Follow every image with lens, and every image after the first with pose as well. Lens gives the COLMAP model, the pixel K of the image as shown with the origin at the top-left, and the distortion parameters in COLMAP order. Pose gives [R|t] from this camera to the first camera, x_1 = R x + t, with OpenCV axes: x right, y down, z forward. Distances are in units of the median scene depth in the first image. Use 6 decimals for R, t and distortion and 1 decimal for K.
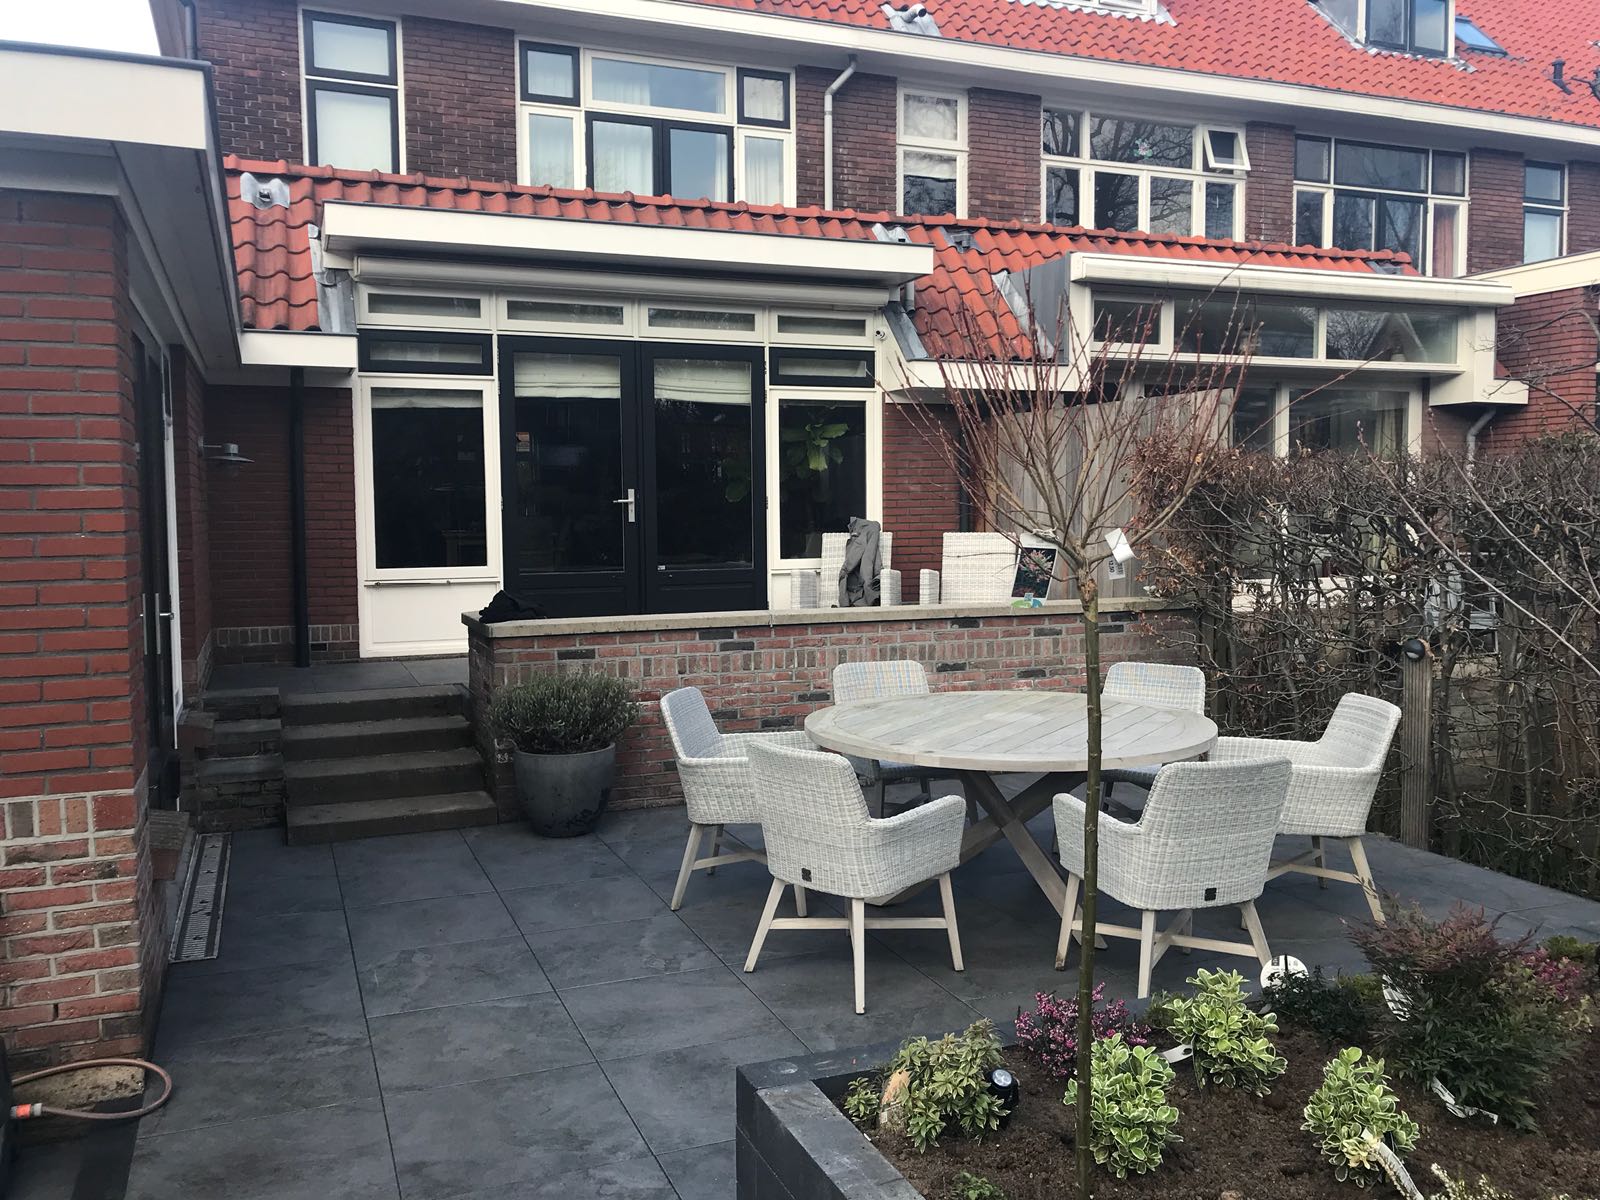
lens RADIAL K [[1300.9, 0, 800.0], [0, 1300.9, 600.0], [0, 0, 1]] dist [0.013314, -0.010686]
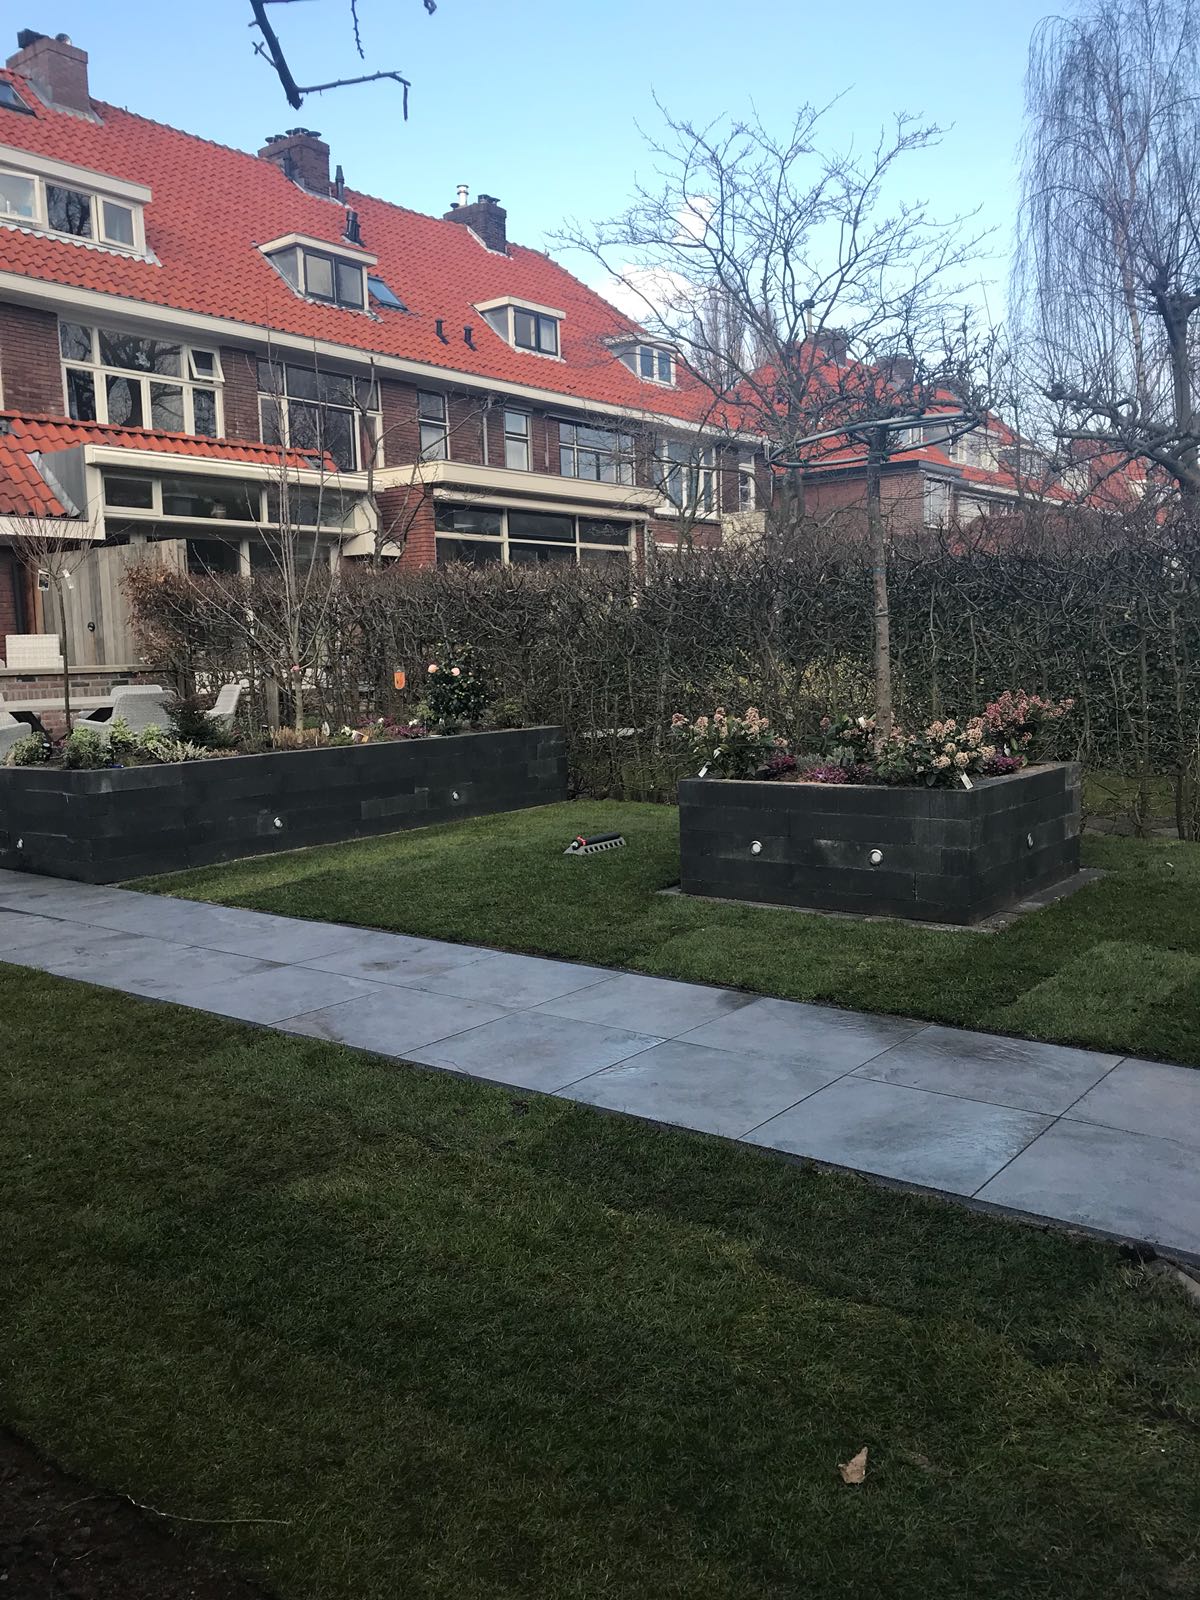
lens RADIAL K [[1300.9, 0, 600.0], [0, 1300.9, 800.0], [0, 0, 1]] dist [0.013314, -0.010686]
pose [[0.856783, -0.077222, 0.509862, -0.053958], [0.059854, 0.996933, 0.050411, 0.068150], [-0.512191, -0.012674, 0.858778, -0.411331]]
